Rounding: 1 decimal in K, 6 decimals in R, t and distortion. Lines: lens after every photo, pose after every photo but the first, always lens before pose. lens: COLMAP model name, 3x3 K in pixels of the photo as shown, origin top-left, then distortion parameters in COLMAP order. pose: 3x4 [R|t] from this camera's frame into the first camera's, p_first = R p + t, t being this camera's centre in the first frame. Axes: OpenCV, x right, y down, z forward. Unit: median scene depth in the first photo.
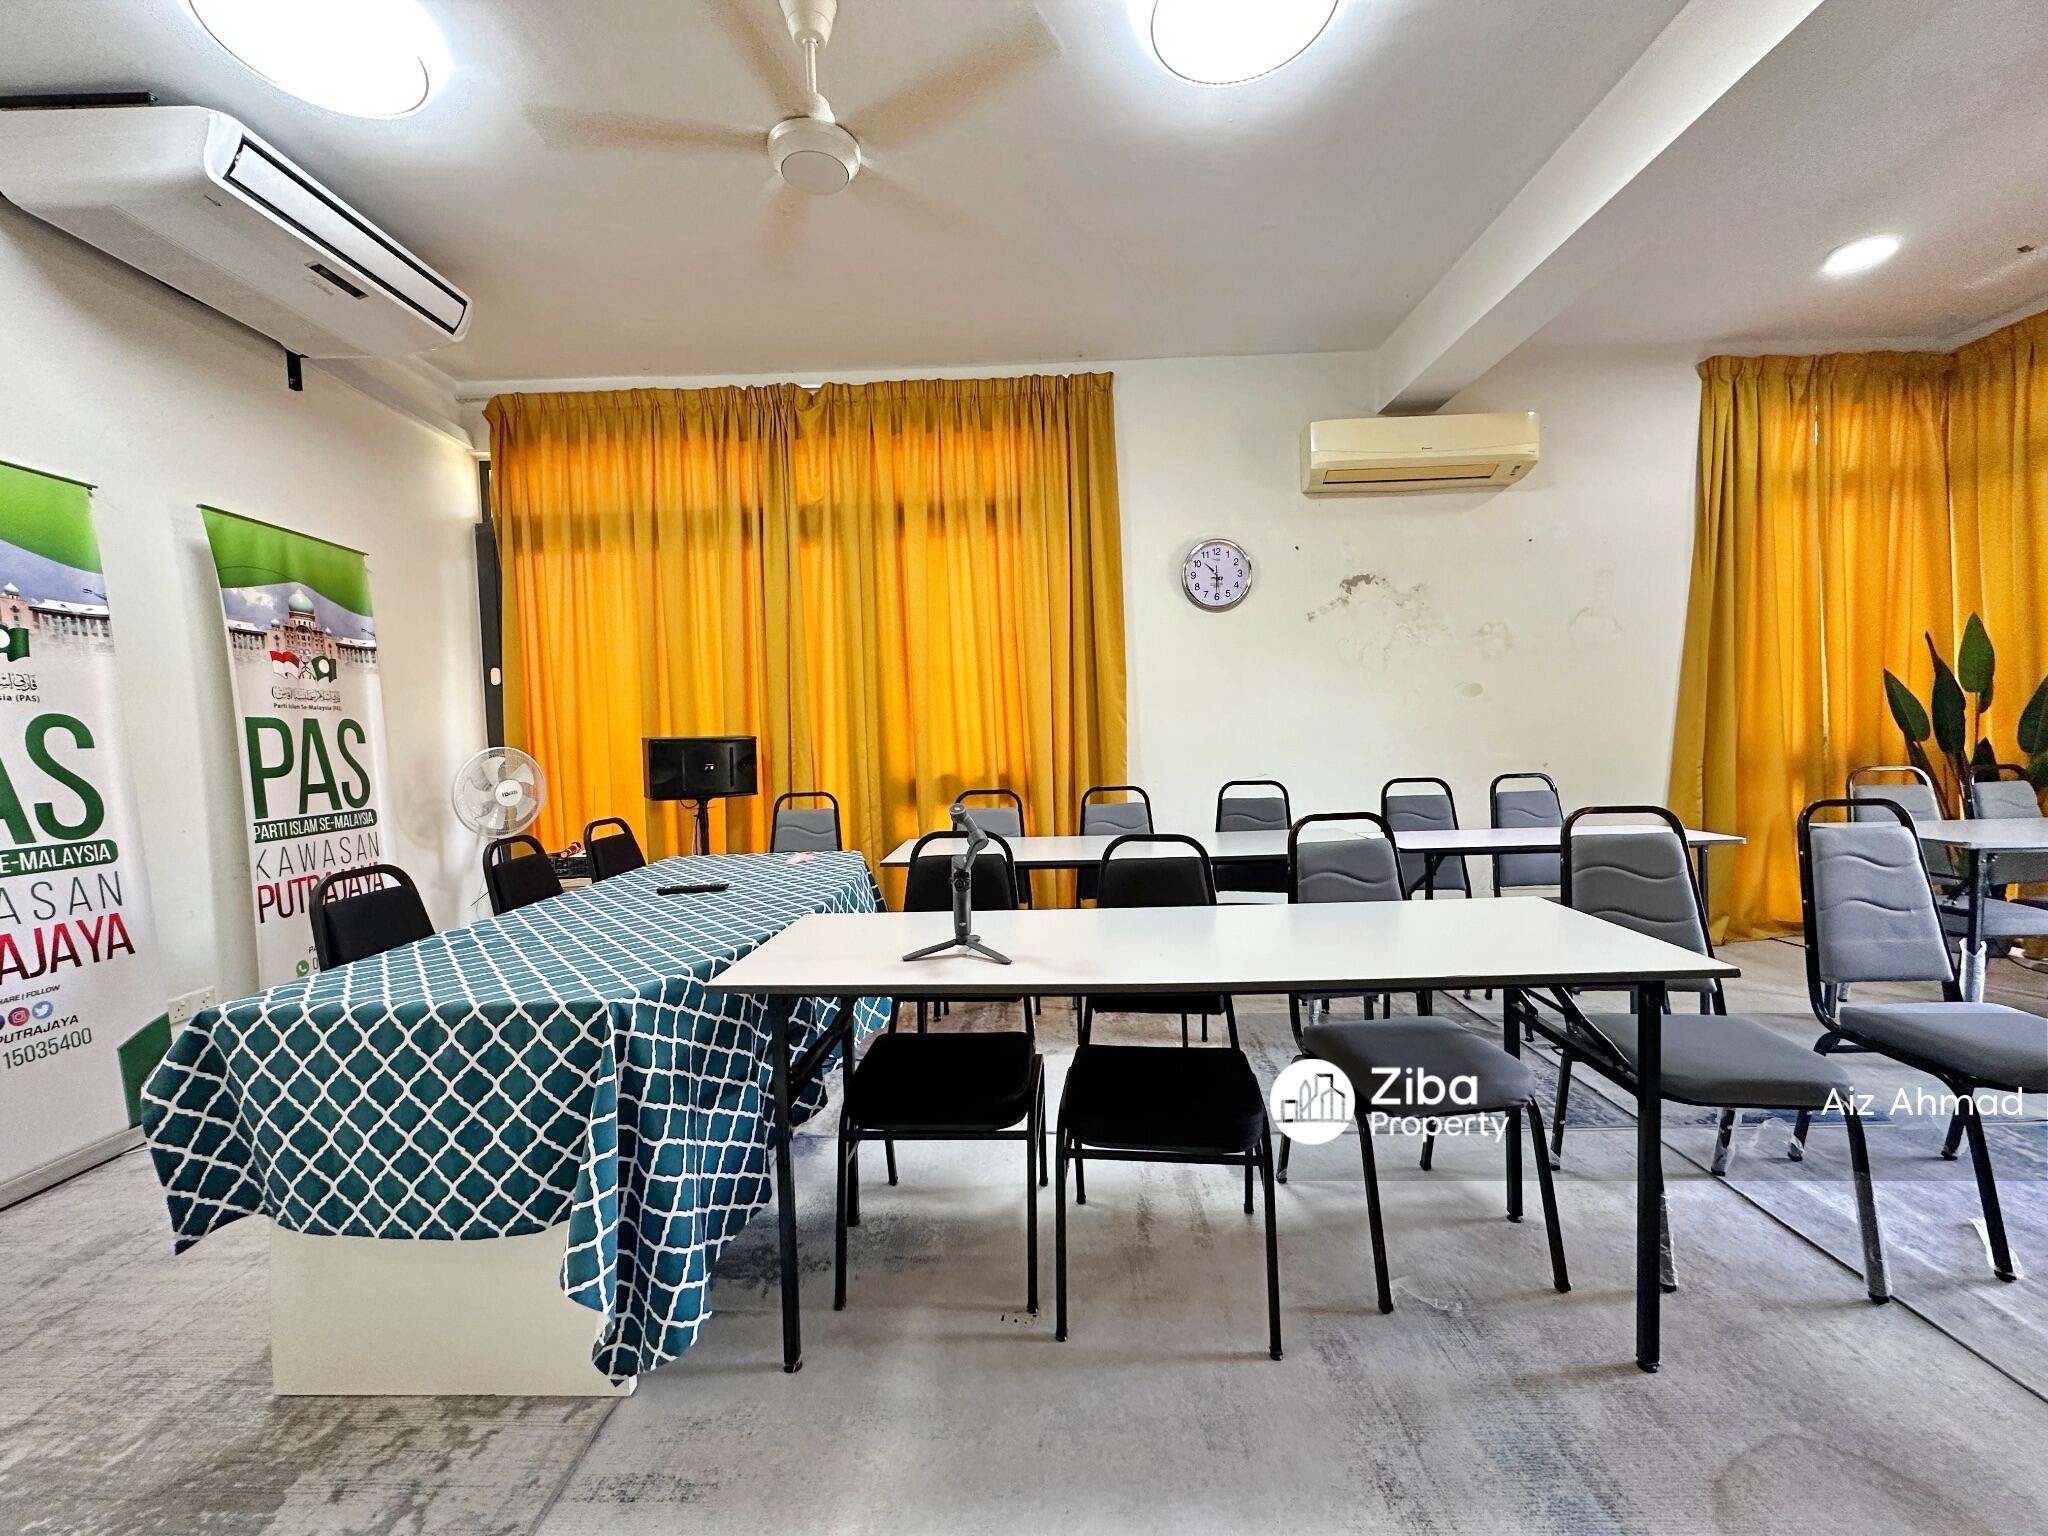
lens RADIAL K [[822.1, 0, 1022.2], [0, 822.1, 769.0], [0, 0, 1]] dist [-0.003114, 0.001101]
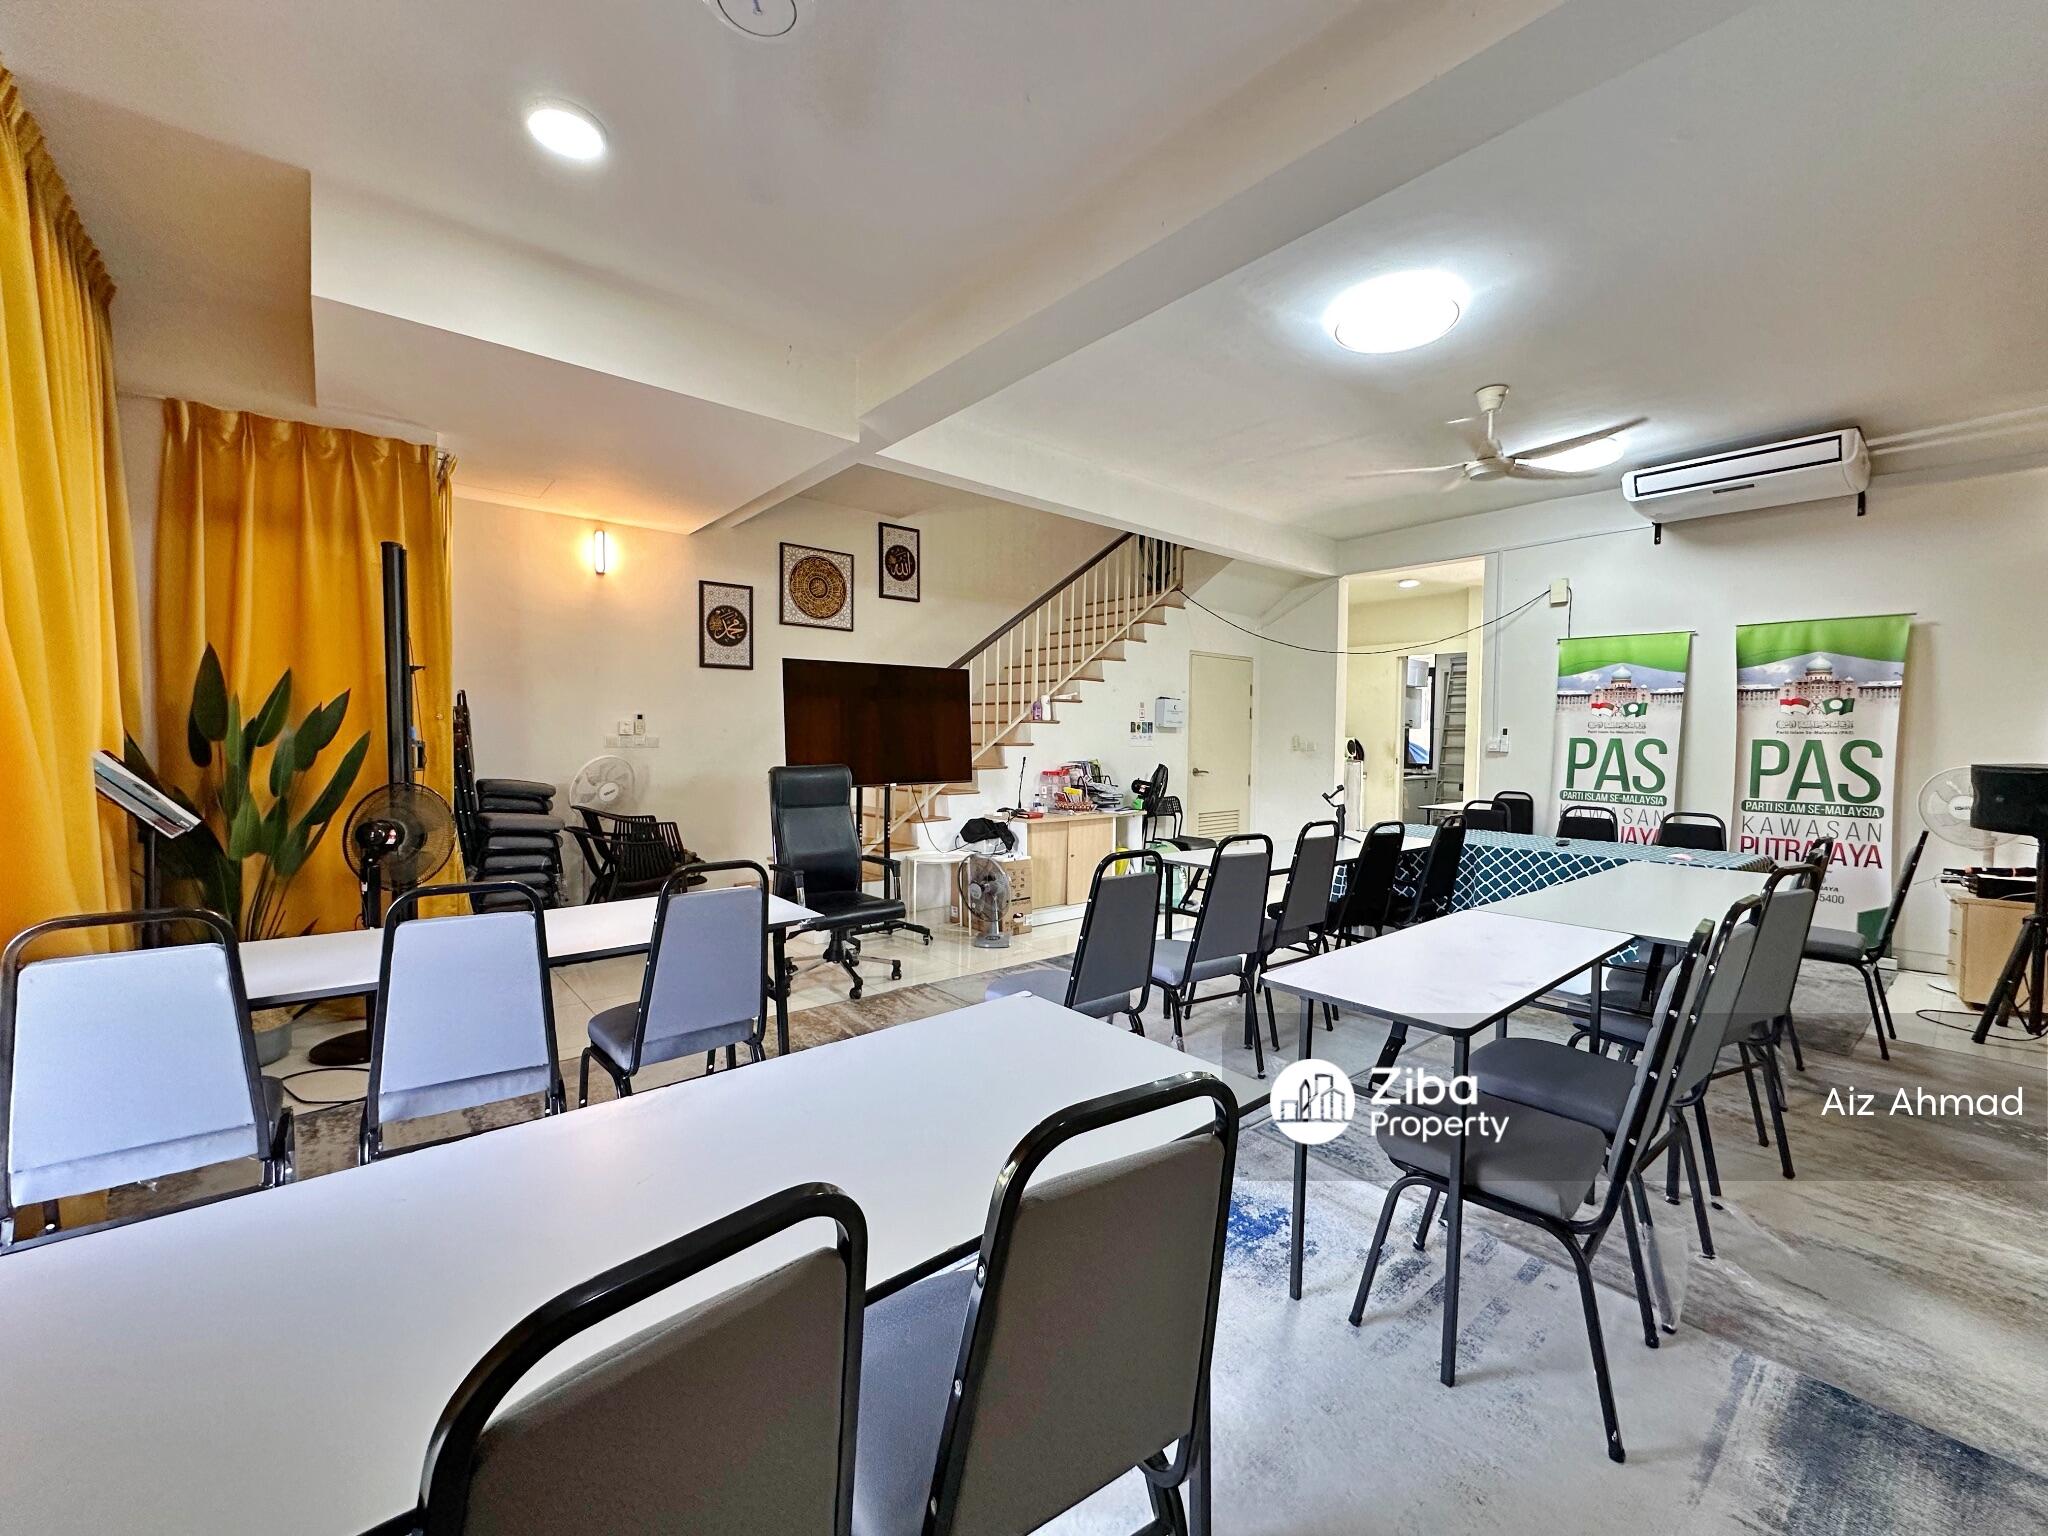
lens RADIAL K [[822.1, 0, 1022.2], [0, 822.1, 769.0], [0, 0, 1]] dist [-0.003114, 0.001101]
pose [[-0.751072, 0.068479, -0.656659, 0.614480], [-0.001068, 0.994479, 0.104930, -0.081437], [0.660219, 0.079512, -0.746852, 0.571473]]
